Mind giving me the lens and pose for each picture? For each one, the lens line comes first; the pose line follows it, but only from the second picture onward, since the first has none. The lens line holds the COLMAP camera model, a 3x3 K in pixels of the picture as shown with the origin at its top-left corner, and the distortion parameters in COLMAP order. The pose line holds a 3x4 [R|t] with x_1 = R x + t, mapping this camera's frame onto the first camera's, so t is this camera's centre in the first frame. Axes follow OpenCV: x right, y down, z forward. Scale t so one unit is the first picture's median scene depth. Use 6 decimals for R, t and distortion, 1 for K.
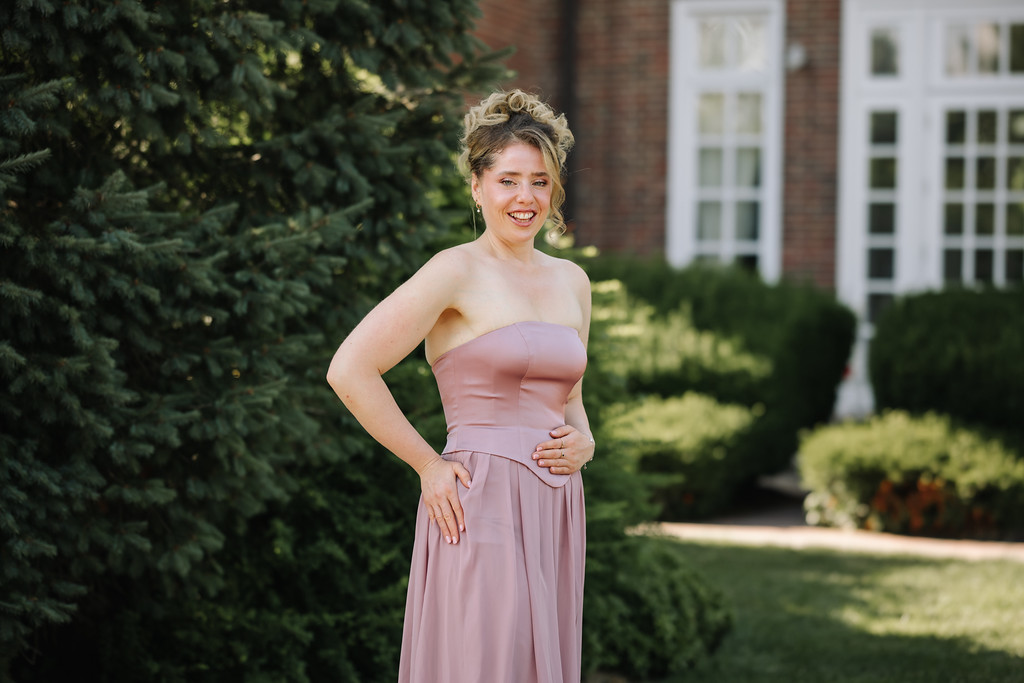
lens RADIAL K [[2541.1, 0, 478.8], [0, 2541.1, 364.5], [0, 0, 1]] dist [0.044641, -0.142509]
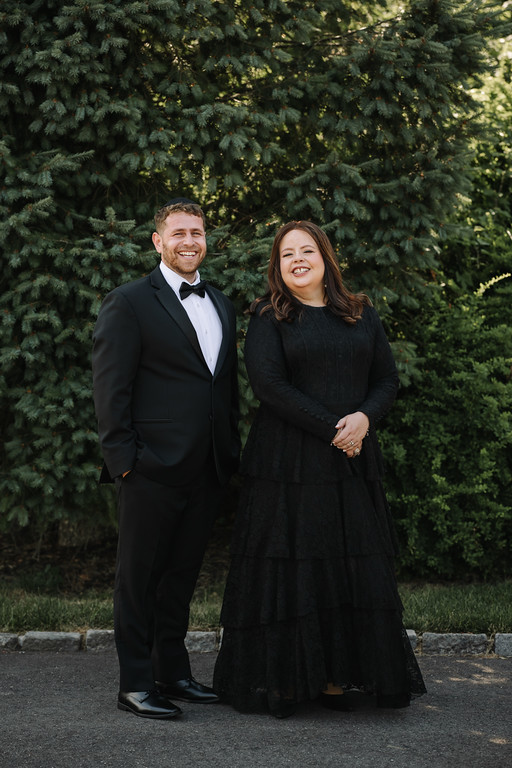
lens RADIAL K [[1960.4, 0, 257.9], [0, 1960.4, 369.9], [0, 0, 1]] dist [0.033741, -0.481652]
pose [[0.845321, 0.048413, -0.532060, 0.465674], [-0.024340, 0.998342, 0.052170, -0.031212], [0.533704, -0.031150, 0.845098, -0.004698]]
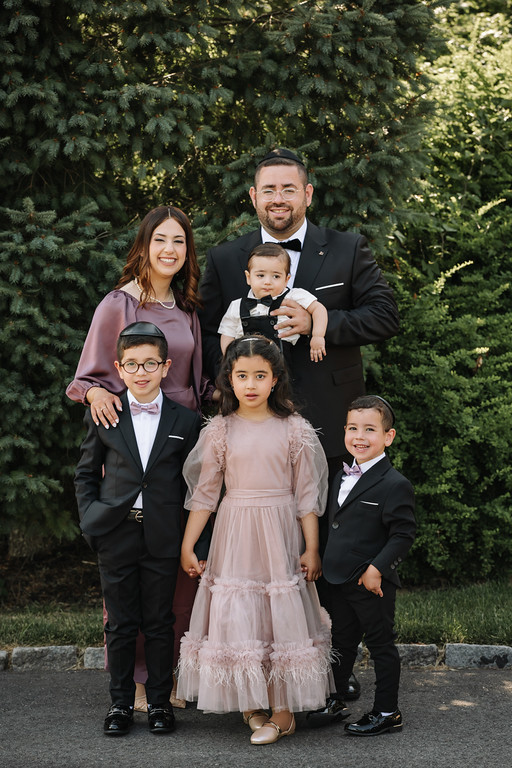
lens RADIAL K [[1947.2, 0, 285.0], [0, 1947.2, 405.5], [0, 0, 1]] dist [0.036608, -0.506230]
pose [[0.838415, 0.041508, -0.543449, 0.478688], [-0.003115, 0.997444, 0.071378, -0.027875], [0.545023, -0.058151, 0.836402, 0.081956]]
